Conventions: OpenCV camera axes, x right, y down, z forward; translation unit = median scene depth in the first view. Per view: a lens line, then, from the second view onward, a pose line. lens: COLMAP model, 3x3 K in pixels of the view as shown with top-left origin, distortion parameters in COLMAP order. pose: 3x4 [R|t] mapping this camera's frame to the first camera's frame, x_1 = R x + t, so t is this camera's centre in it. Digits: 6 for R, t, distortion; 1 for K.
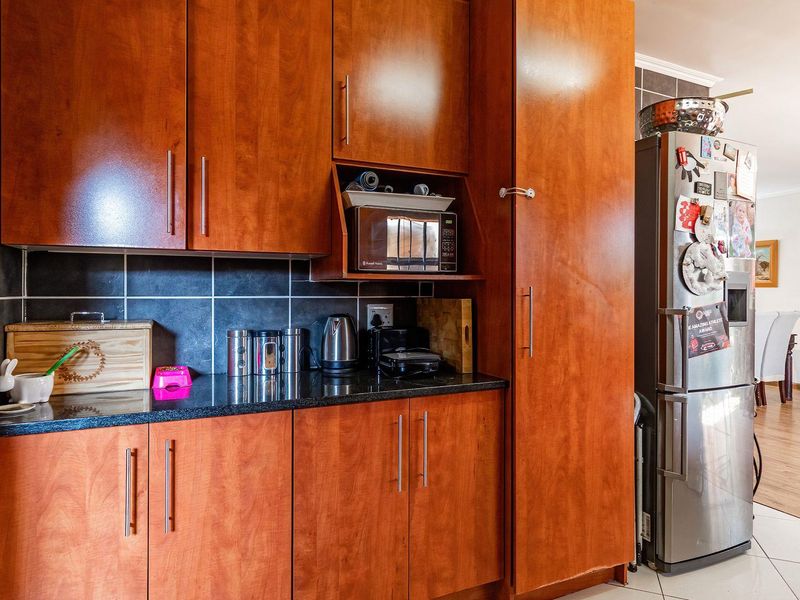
lens RADIAL K [[498.4, 0, 389.6], [0, 498.4, 294.7], [0, 0, 1]] dist [-0.001043, -0.002926]
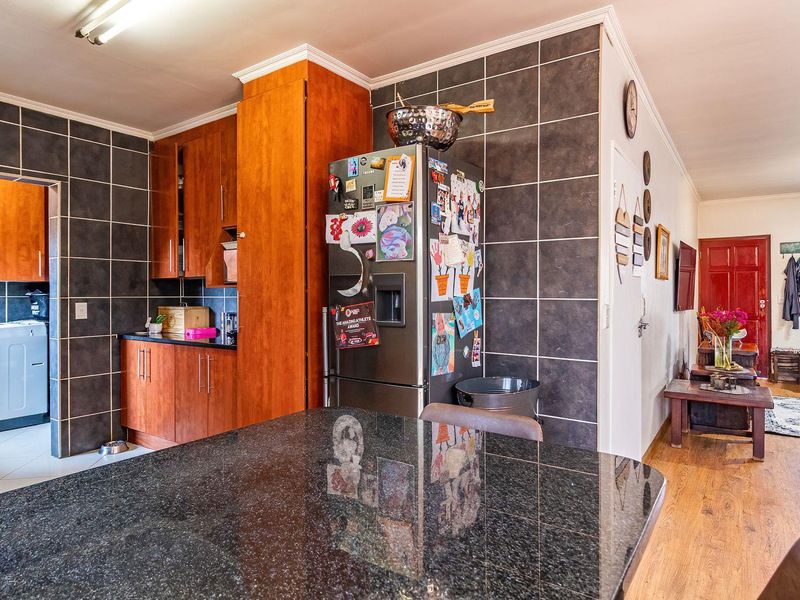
lens RADIAL K [[495.0, 0, 393.7], [0, 495.0, 294.5], [0, 0, 1]] dist [-0.000089, 0.001565]
pose [[0.505205, -0.002212, -0.862997, 1.741254], [-0.001249, 0.999994, -0.003294, 0.001310], [0.862999, 0.002742, 0.505199, 0.526189]]
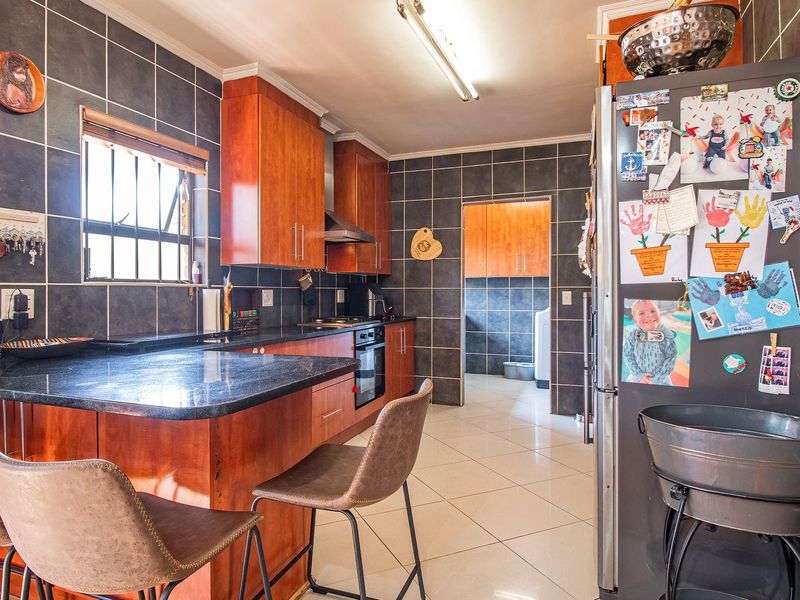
lens RADIAL K [[498.4, 0, 389.6], [0, 498.4, 294.7], [0, 0, 1]] dist [-0.001043, -0.002926]
pose [[-0.714447, 0.002947, -0.699684, 1.709093], [-0.004104, 0.999956, 0.008403, 0.026330], [0.699678, 0.008875, -0.714403, 1.496837]]
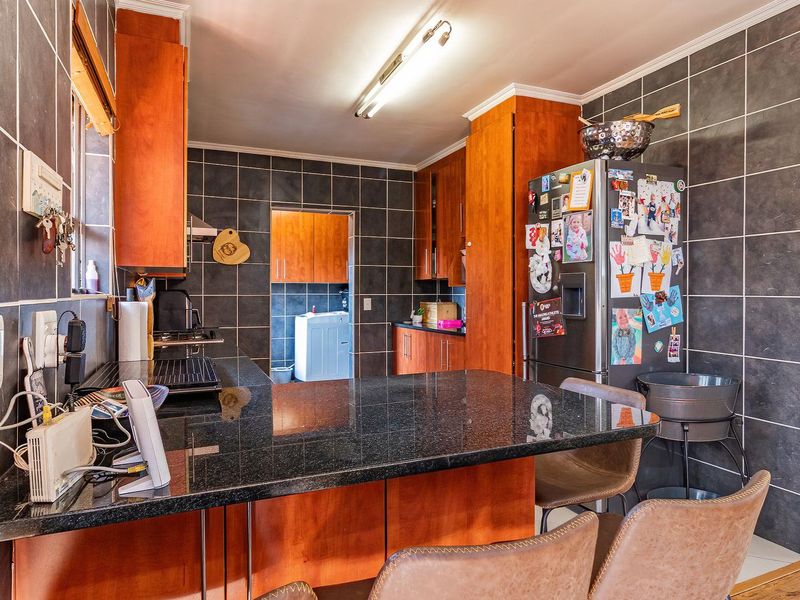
lens RADIAL K [[495.0, 0, 393.7], [0, 495.0, 294.5], [0, 0, 1]] dist [-0.000089, 0.001565]
pose [[-0.024051, -0.000205, -0.999711, 2.076036], [-0.005149, 0.999987, -0.000082, 0.007887], [0.999697, 0.005145, -0.024052, 0.647280]]
